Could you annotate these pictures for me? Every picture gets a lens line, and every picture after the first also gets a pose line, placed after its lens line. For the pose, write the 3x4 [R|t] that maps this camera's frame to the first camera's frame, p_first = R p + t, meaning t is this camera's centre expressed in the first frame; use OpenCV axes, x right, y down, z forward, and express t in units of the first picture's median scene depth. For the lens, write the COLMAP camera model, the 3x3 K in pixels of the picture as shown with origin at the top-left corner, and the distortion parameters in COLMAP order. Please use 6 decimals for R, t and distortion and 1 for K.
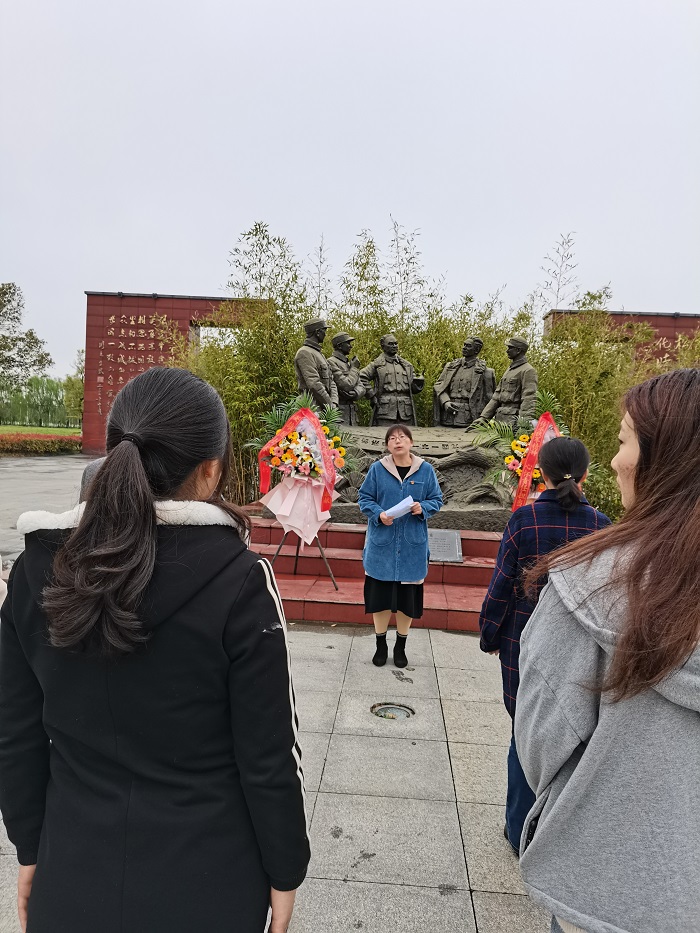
lens RADIAL K [[705.5, 0, 350.0], [0, 705.5, 466.5], [0, 0, 1]] dist [0.030068, -0.002666]
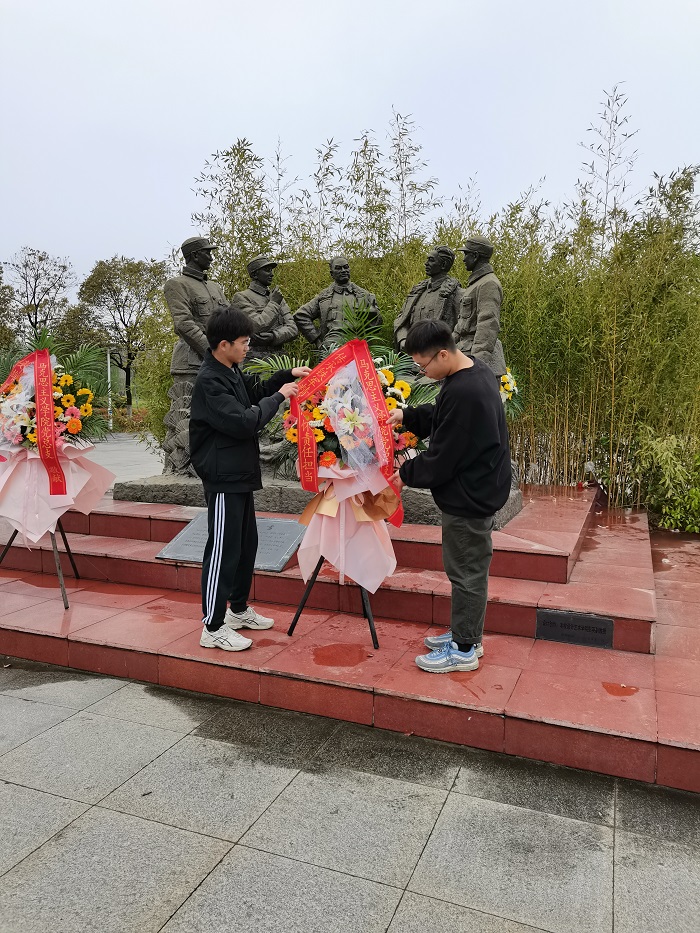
lens RADIAL K [[700.5, 0, 353.9], [0, 700.5, 463.5], [0, 0, 1]] dist [0.027870, -0.006814]
pose [[0.952036, -0.008582, -0.305865, 0.320869], [0.021319, 0.999038, 0.038327, 0.007717], [0.305242, -0.043009, 0.951303, 0.295853]]
